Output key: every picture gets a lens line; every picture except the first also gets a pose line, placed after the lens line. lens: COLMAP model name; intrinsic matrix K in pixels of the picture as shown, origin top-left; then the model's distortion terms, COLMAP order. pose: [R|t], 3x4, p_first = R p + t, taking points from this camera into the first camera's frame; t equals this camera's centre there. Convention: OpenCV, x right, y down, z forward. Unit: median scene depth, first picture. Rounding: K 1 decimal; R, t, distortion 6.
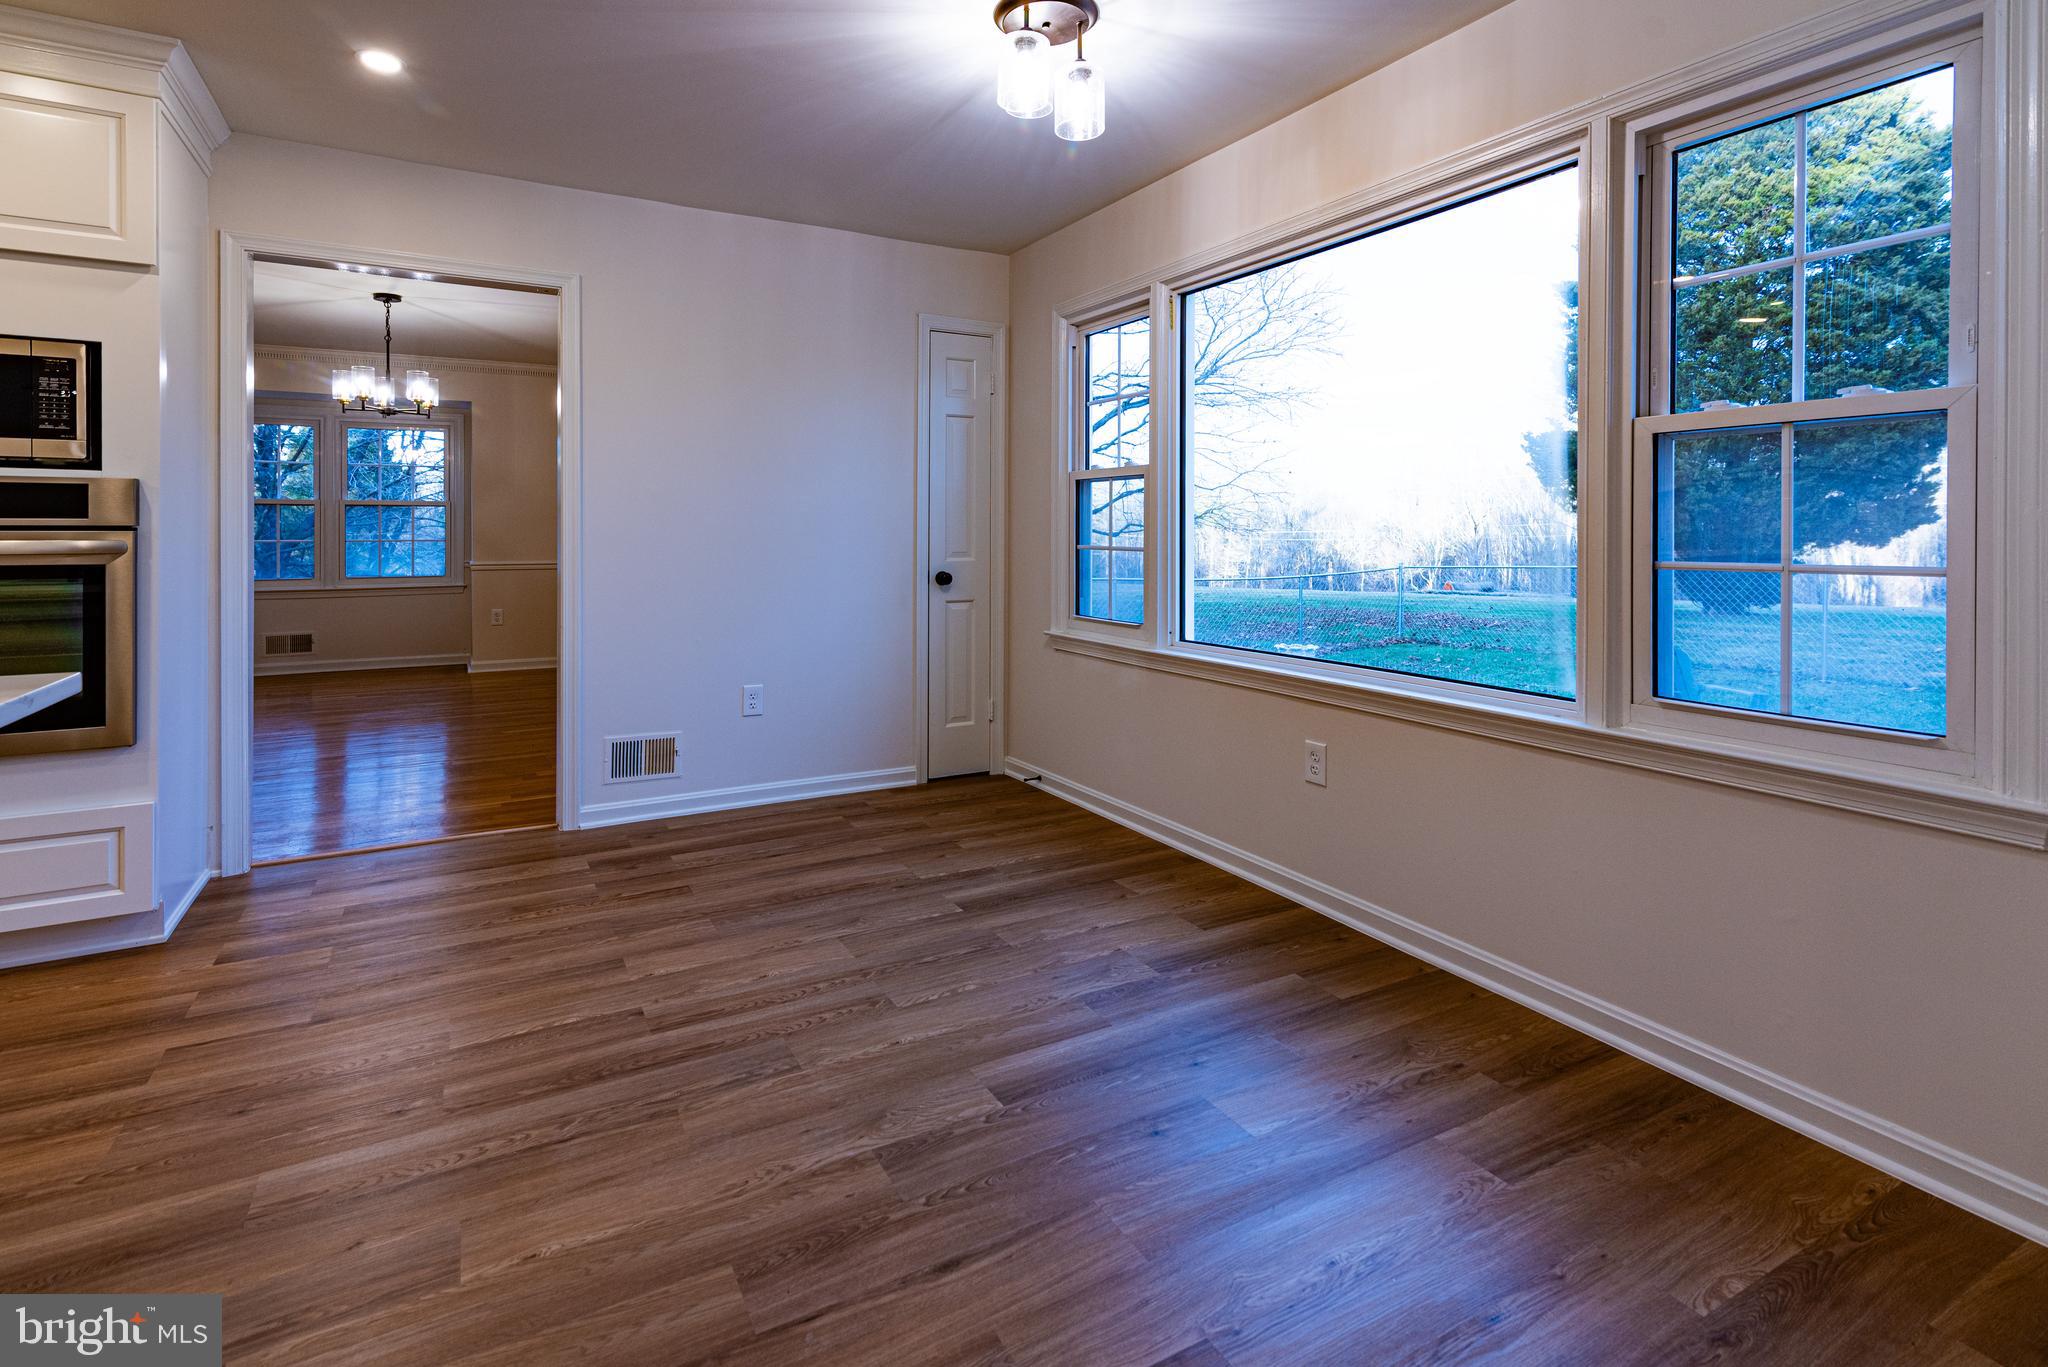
lens RADIAL K [[964.3, 0, 999.1], [0, 964.3, 530.0], [0, 0, 1]] dist [0.019634, -0.003472]
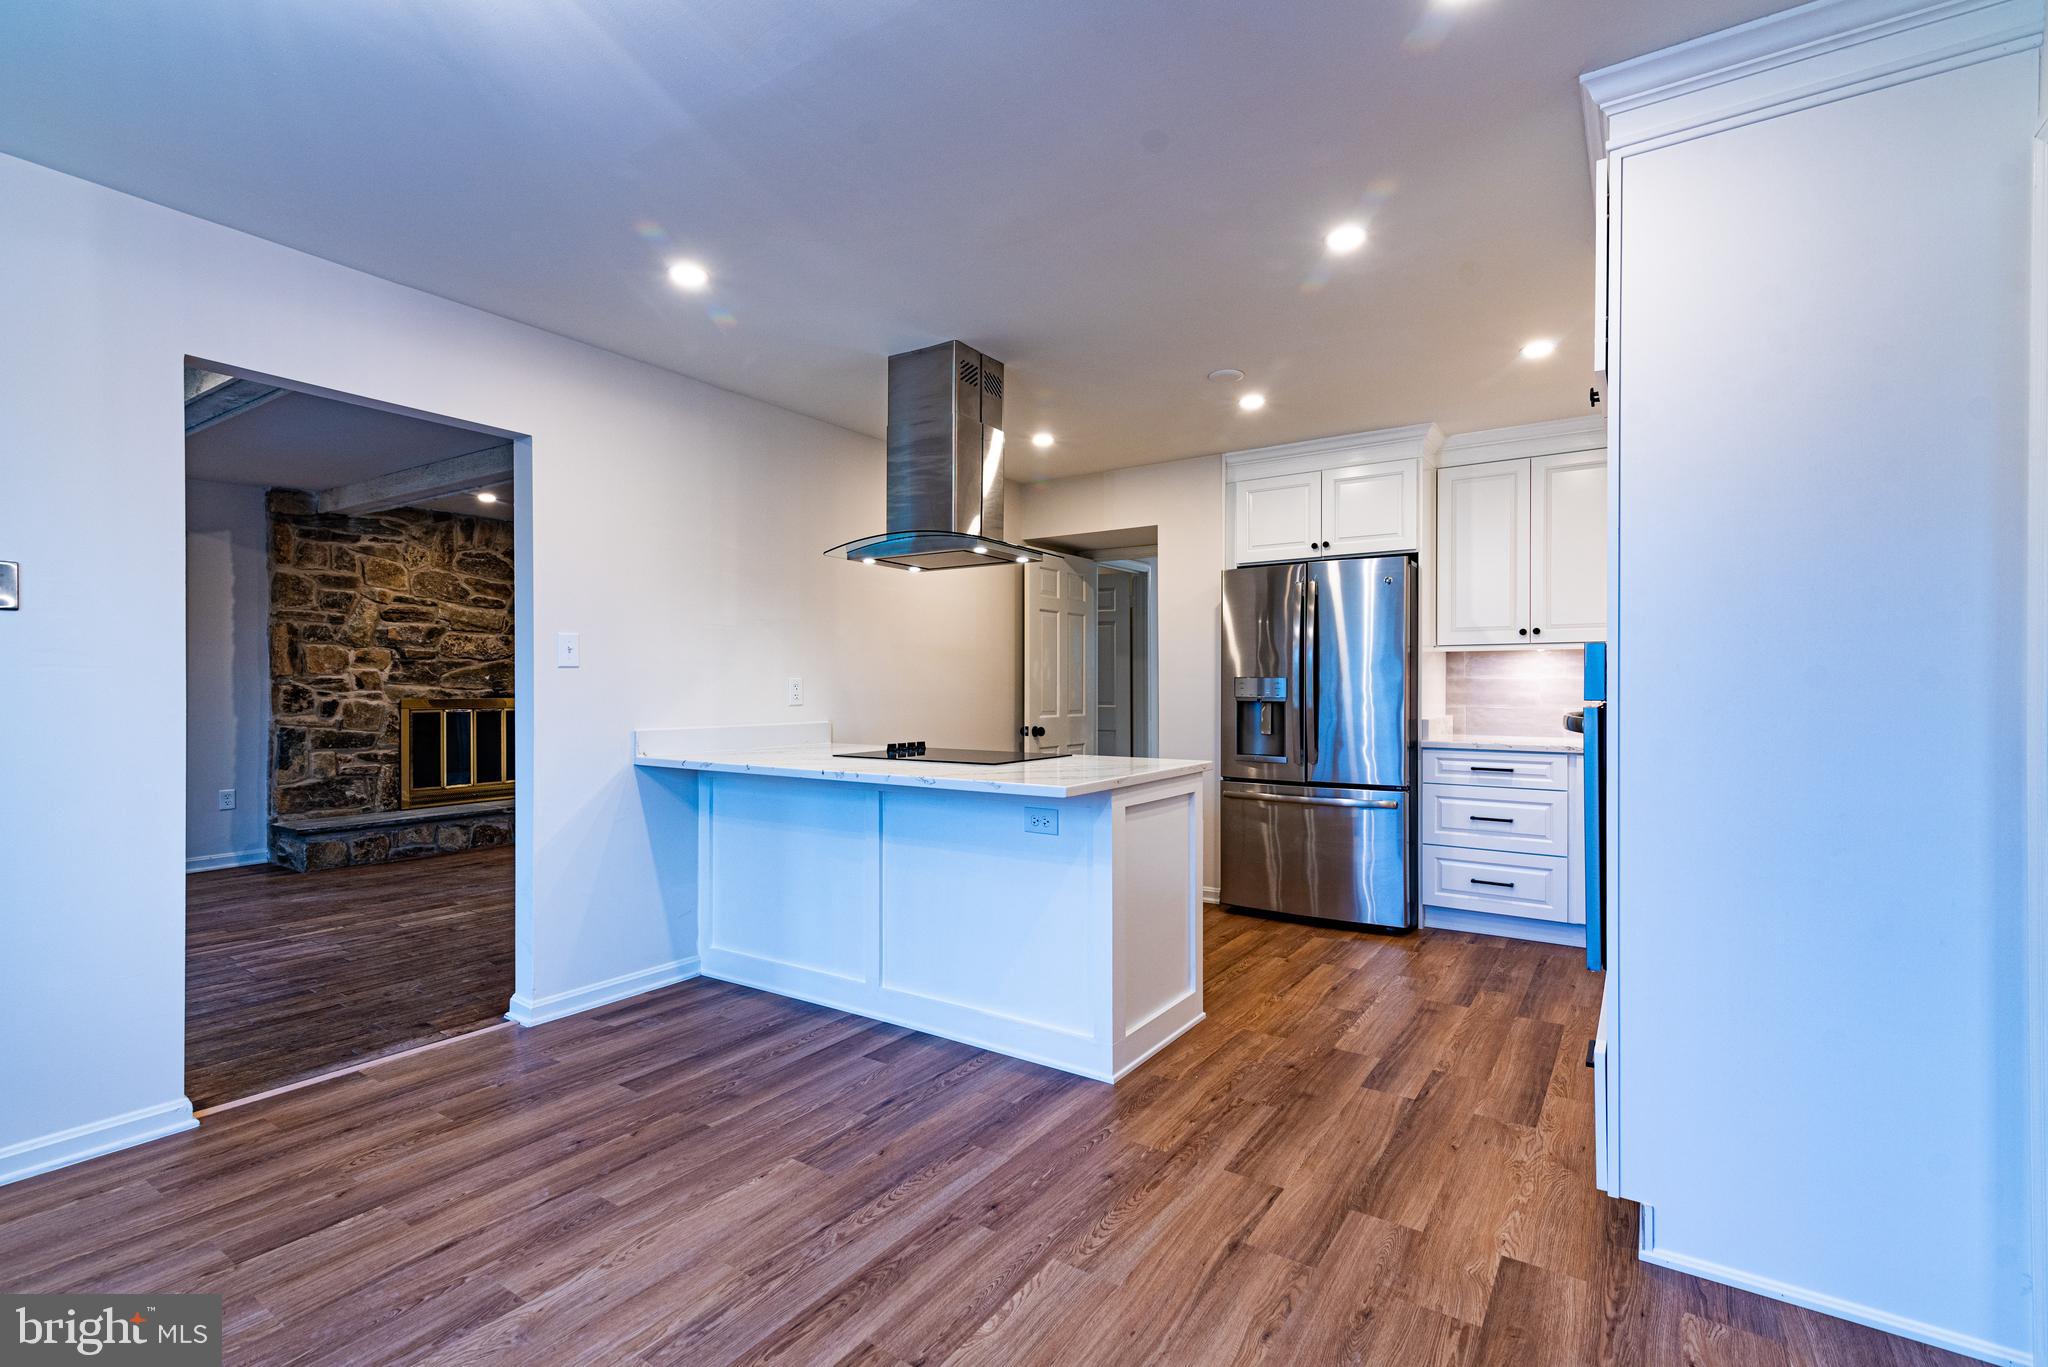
lens RADIAL K [[964.3, 0, 1025.3], [0, 964.3, 700.8], [0, 0, 1]] dist [0.019634, -0.003472]
pose [[-0.895408, 0.003475, -0.445233, -0.104778], [-0.004275, 0.999856, 0.016400, -0.018277], [0.445226, 0.016588, -0.895265, 1.542250]]
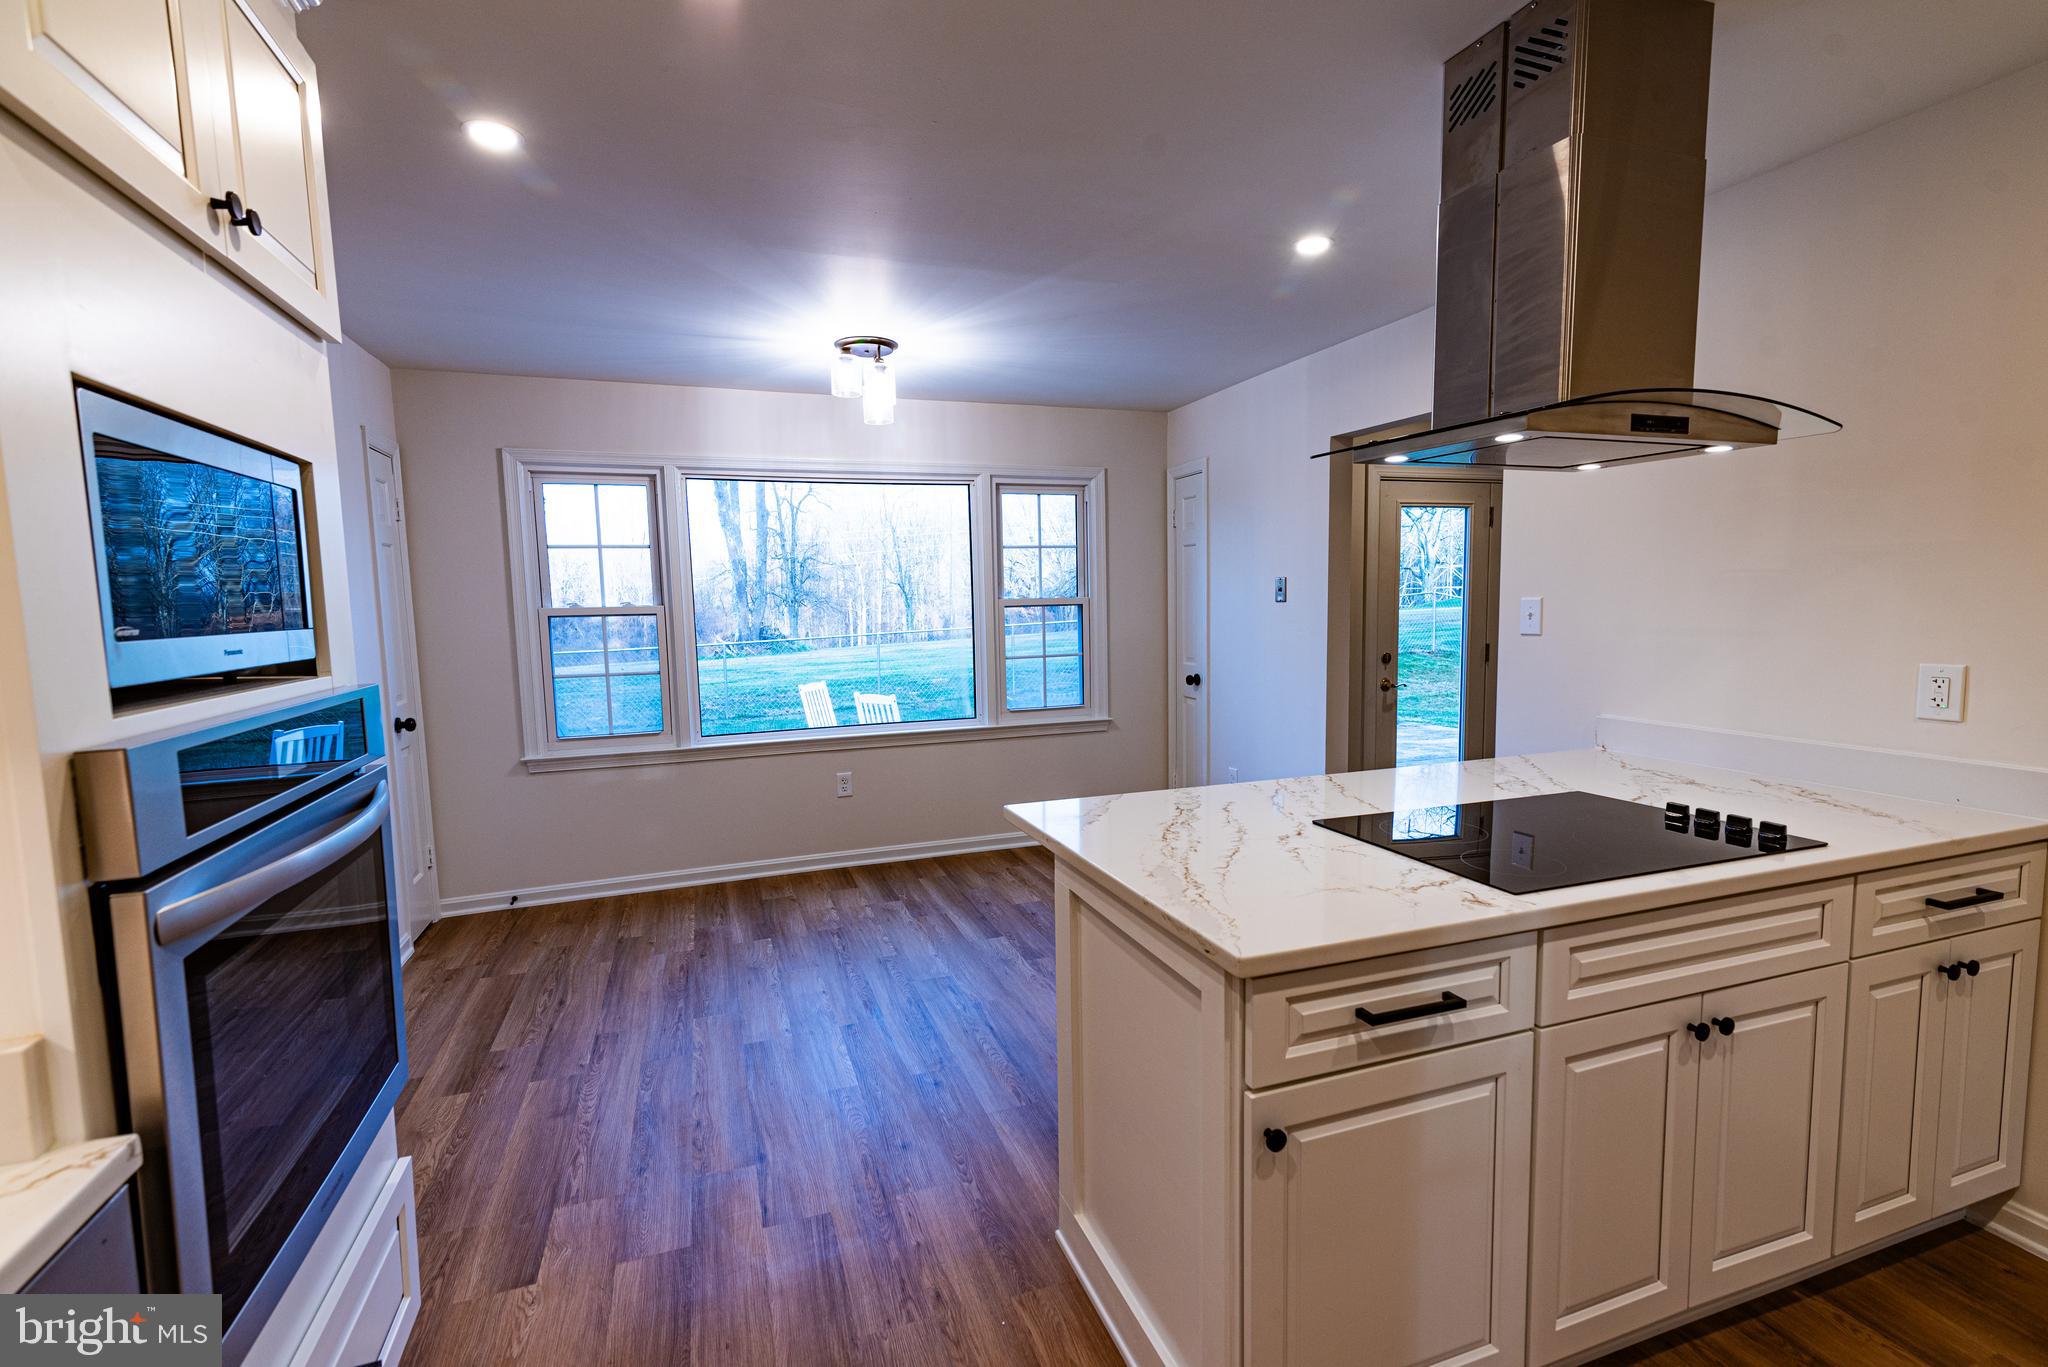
lens RADIAL K [[889.2, 0, 1031.3], [0, 889.2, 730.1], [0, 0, 1]] dist [-0.006786, -0.000021]
pose [[0.161024, -0.148560, 0.975705, -1.395037], [0.020924, 0.988898, 0.147116, -0.105695], [-0.986729, -0.003273, 0.162345, 0.482346]]
